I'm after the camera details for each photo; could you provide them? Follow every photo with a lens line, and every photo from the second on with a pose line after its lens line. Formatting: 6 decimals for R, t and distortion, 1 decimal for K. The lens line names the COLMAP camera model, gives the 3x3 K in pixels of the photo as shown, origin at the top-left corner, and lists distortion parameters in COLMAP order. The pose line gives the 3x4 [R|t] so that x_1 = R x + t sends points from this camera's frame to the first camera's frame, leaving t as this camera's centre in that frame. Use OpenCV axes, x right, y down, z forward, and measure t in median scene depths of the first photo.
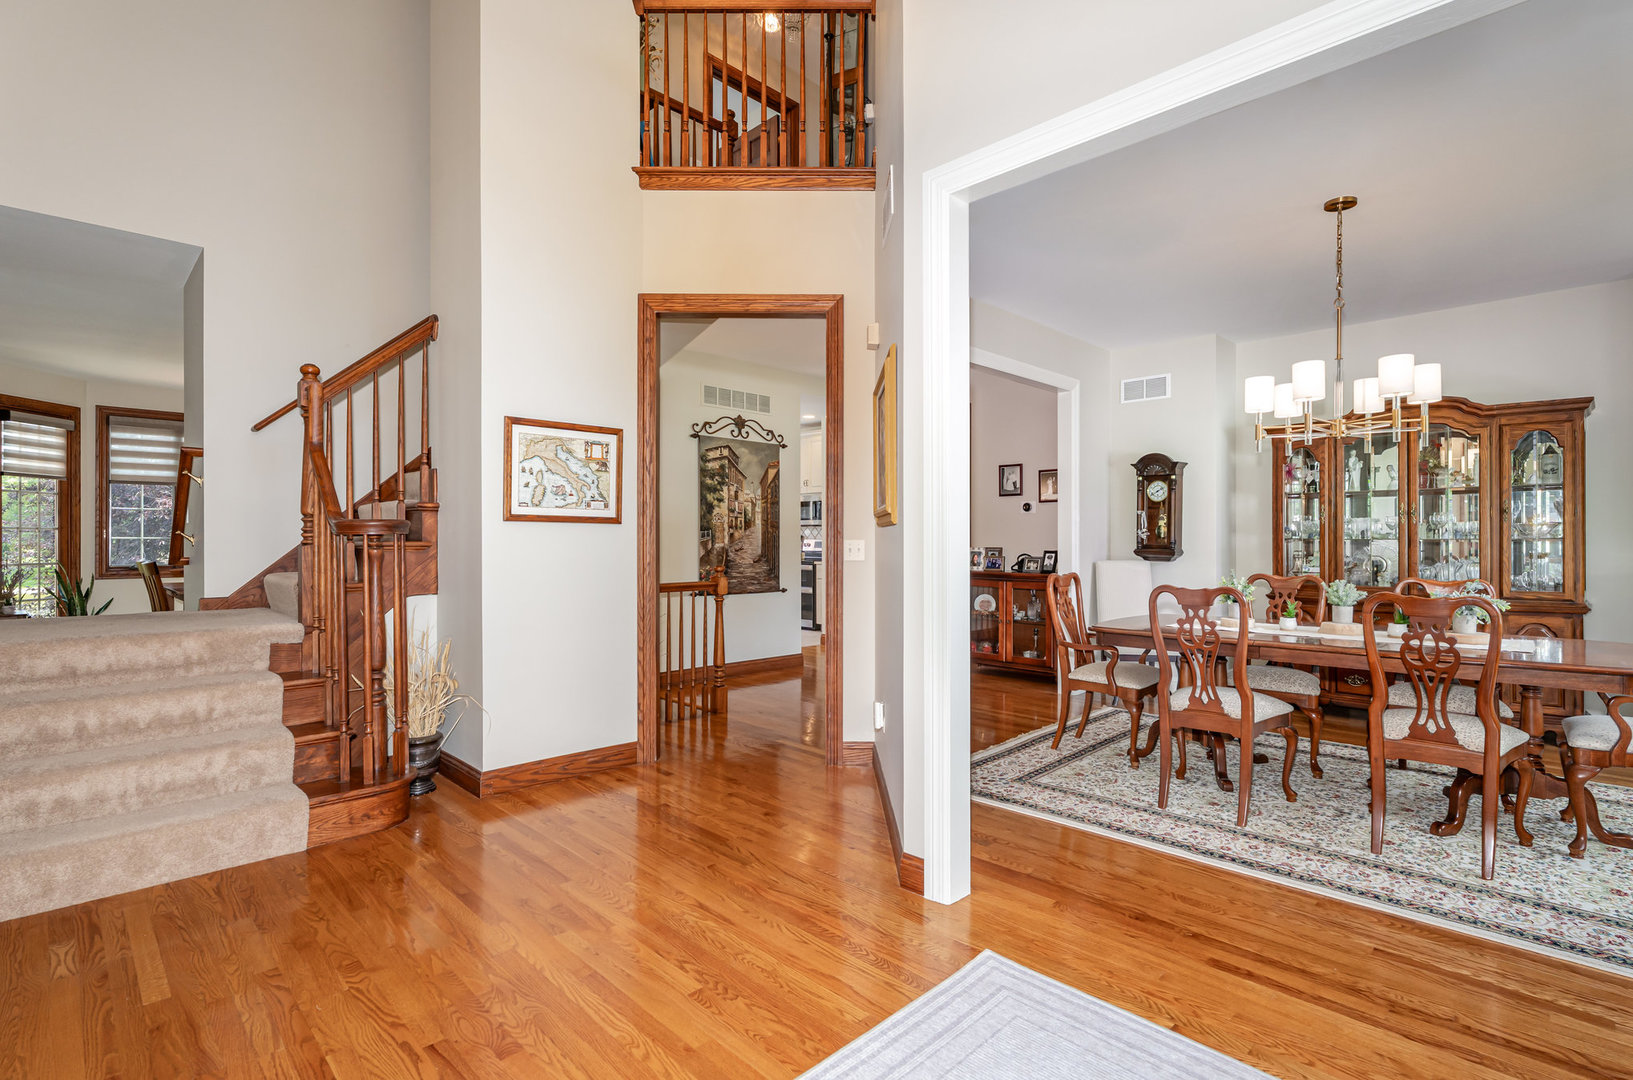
lens RADIAL K [[784.2, 0, 816.5], [0, 784.2, 540.0], [0, 0, 1]] dist [0.000432, 0.000013]
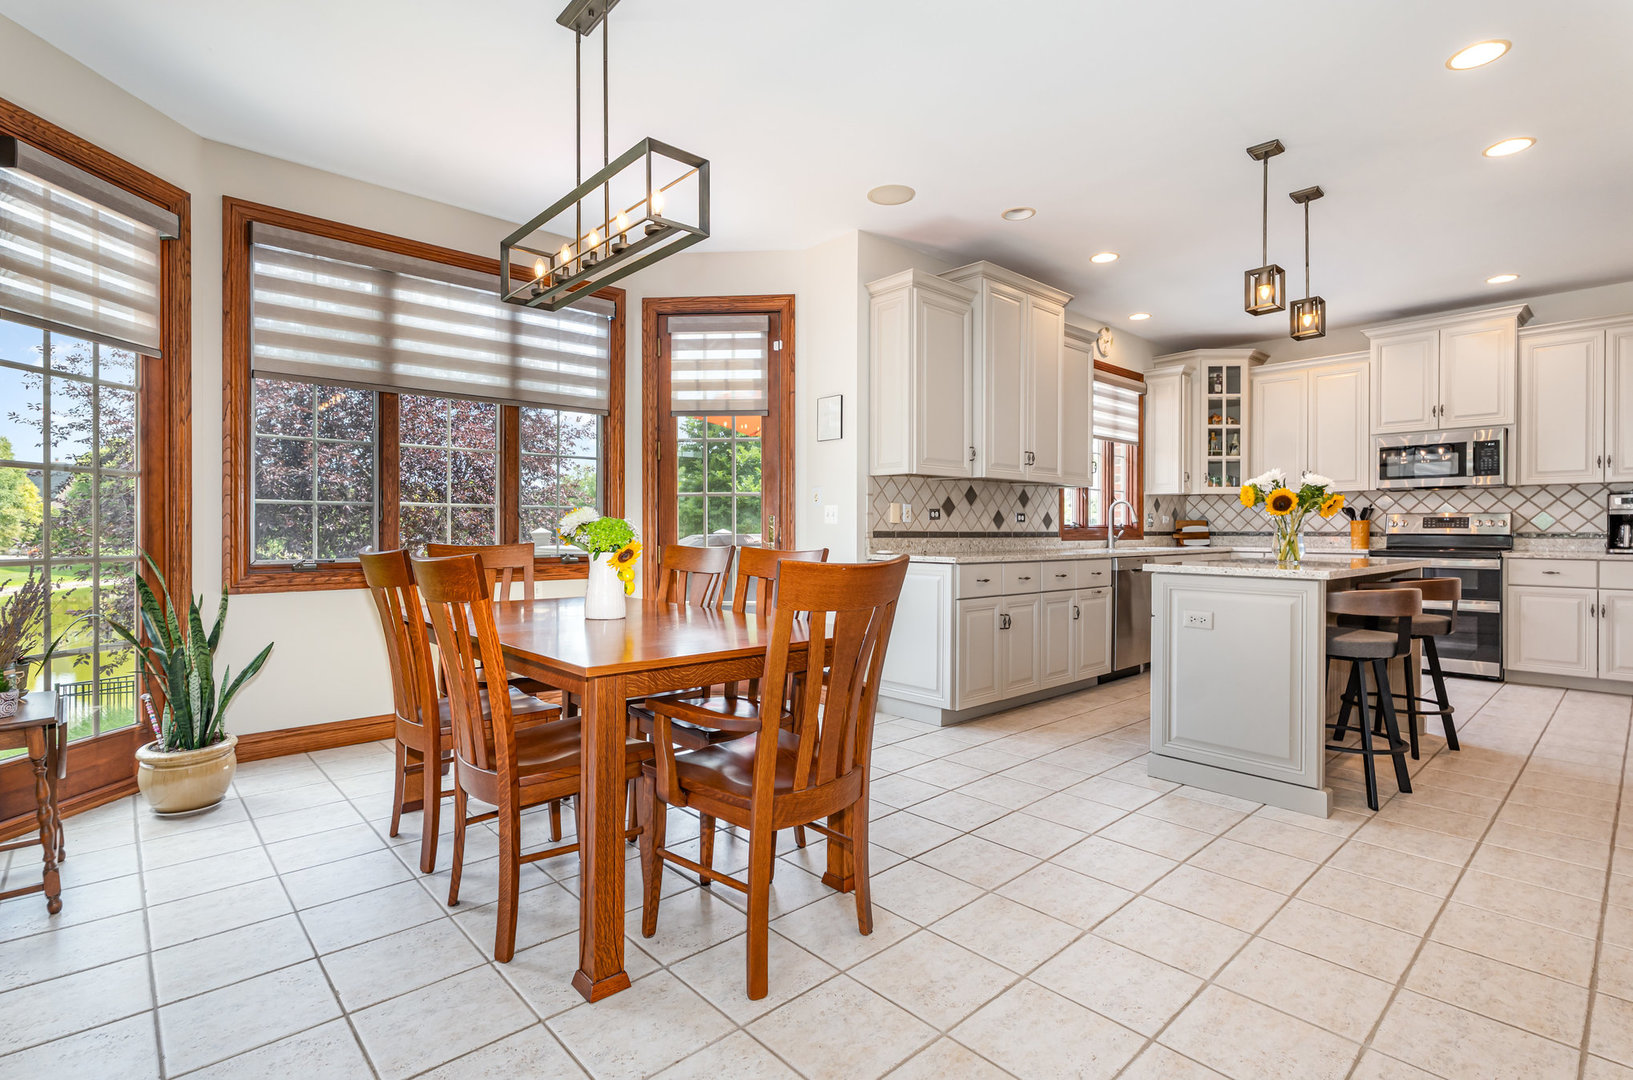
lens RADIAL K [[763.0, 0, 816.5], [0, 763.0, 540.0], [0, 0, 1]] dist [-0.000052, -0.001252]
pose [[0.999158, -0.000611, -0.041019, -0.569125], [0.001088, 0.999932, 0.011606, 0.015187], [0.041009, -0.011641, 0.999091, 0.585706]]
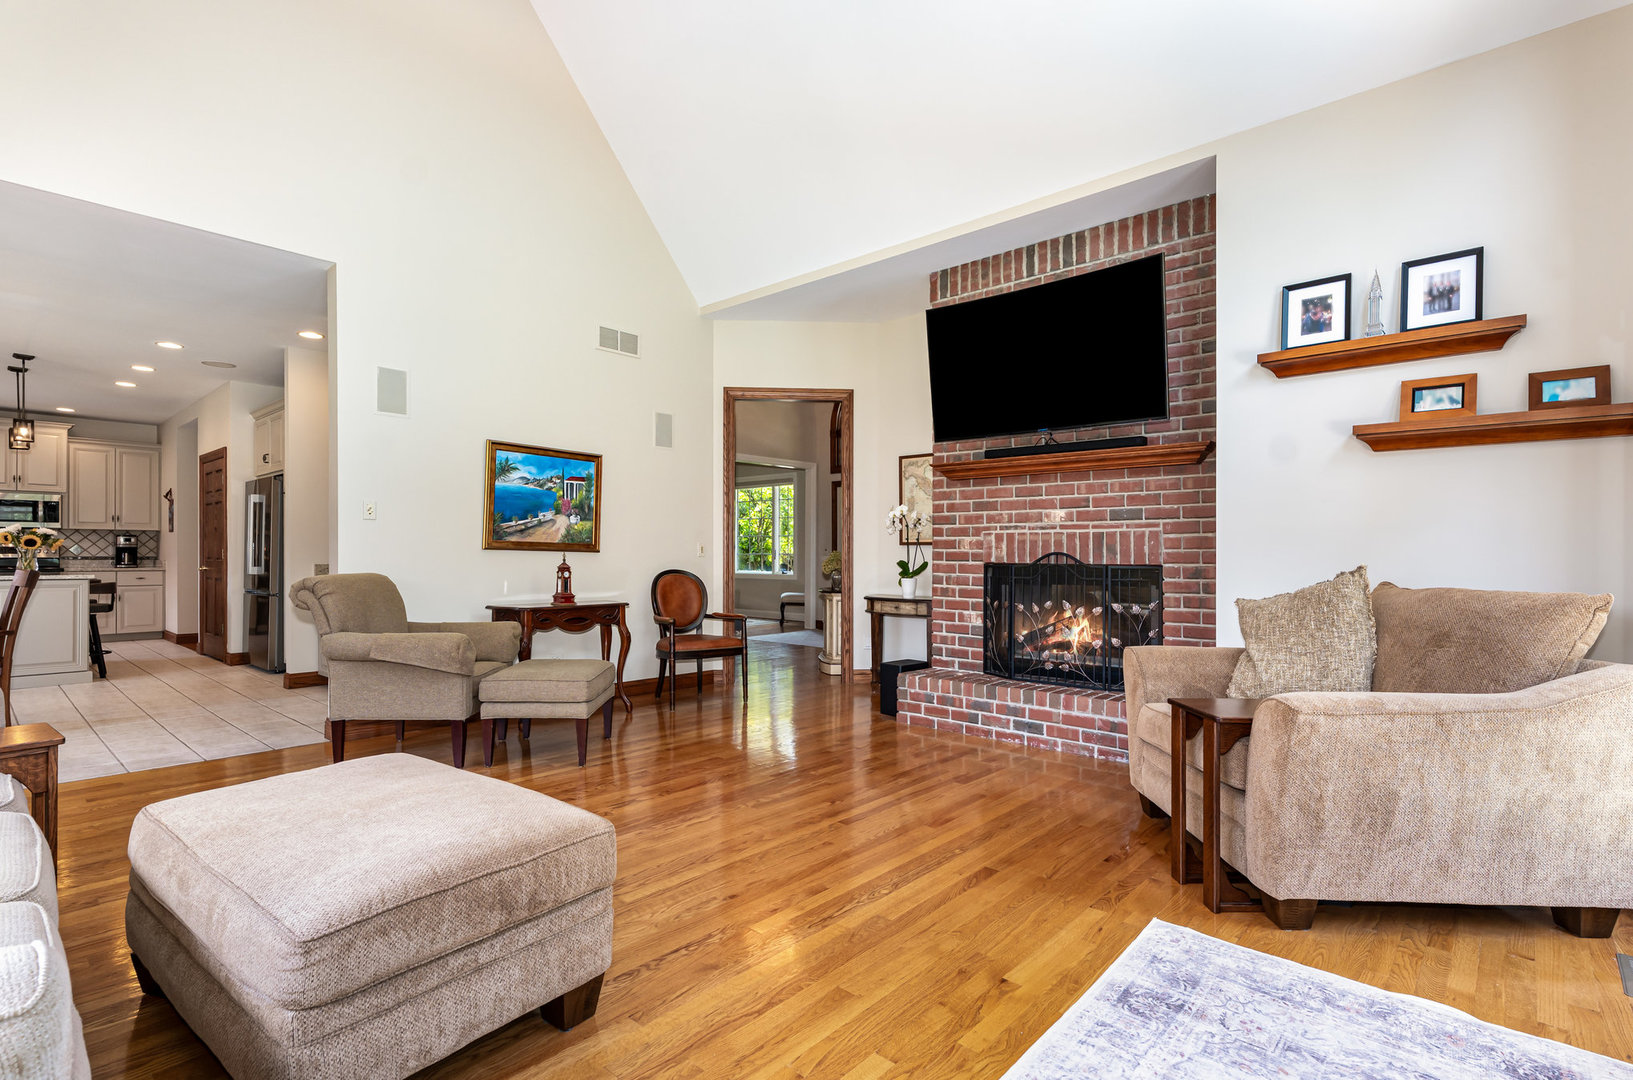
lens RADIAL K [[775.9, 0, 817.7], [0, 775.9, 550.1], [0, 0, 1]] dist [-0.002671, -0.000267]
pose [[-0.060747, 0.003023, 0.998149, -1.207707], [-0.003090, 0.999990, -0.003217, 0.007248], [-0.998148, -0.003279, -0.060737, 0.230560]]
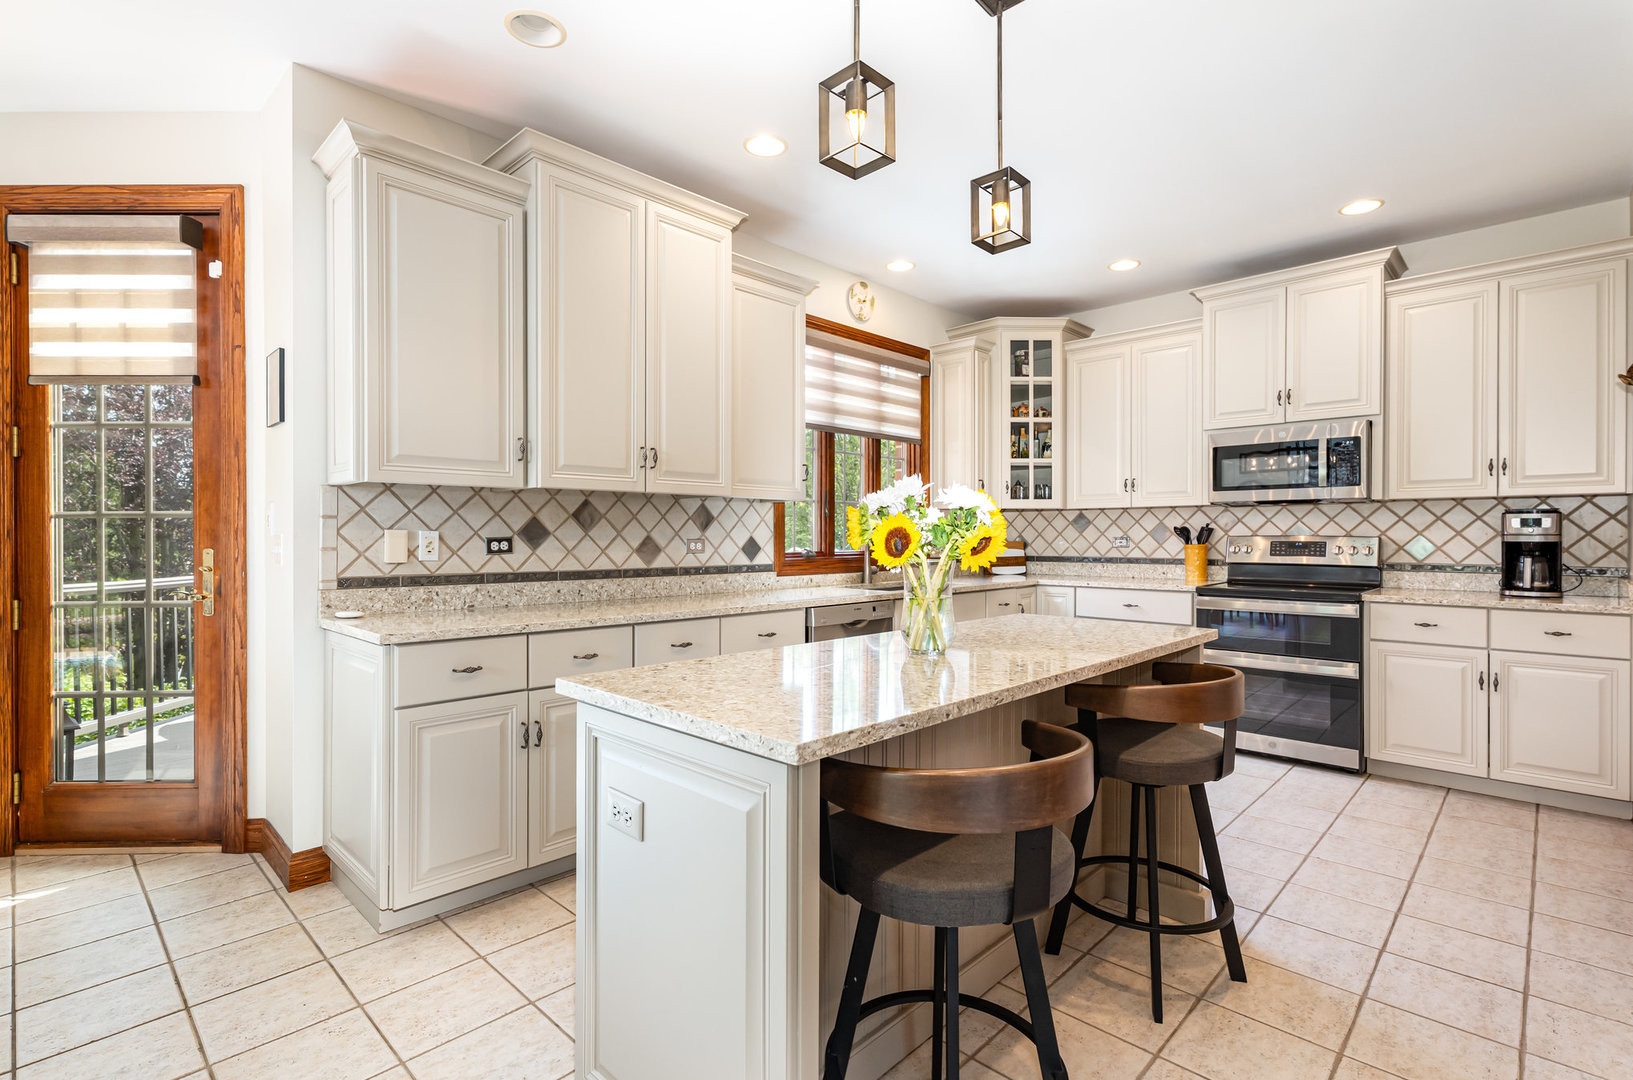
lens RADIAL K [[767.4, 0, 817.5], [0, 767.4, 545.3], [0, 0, 1]] dist [0.001244, 0.001061]
pose [[0.999622, -0.003089, 0.027302, -0.350805], [0.002774, 0.999929, 0.011570, -0.002331], [-0.027336, -0.011490, 0.999560, 0.806710]]
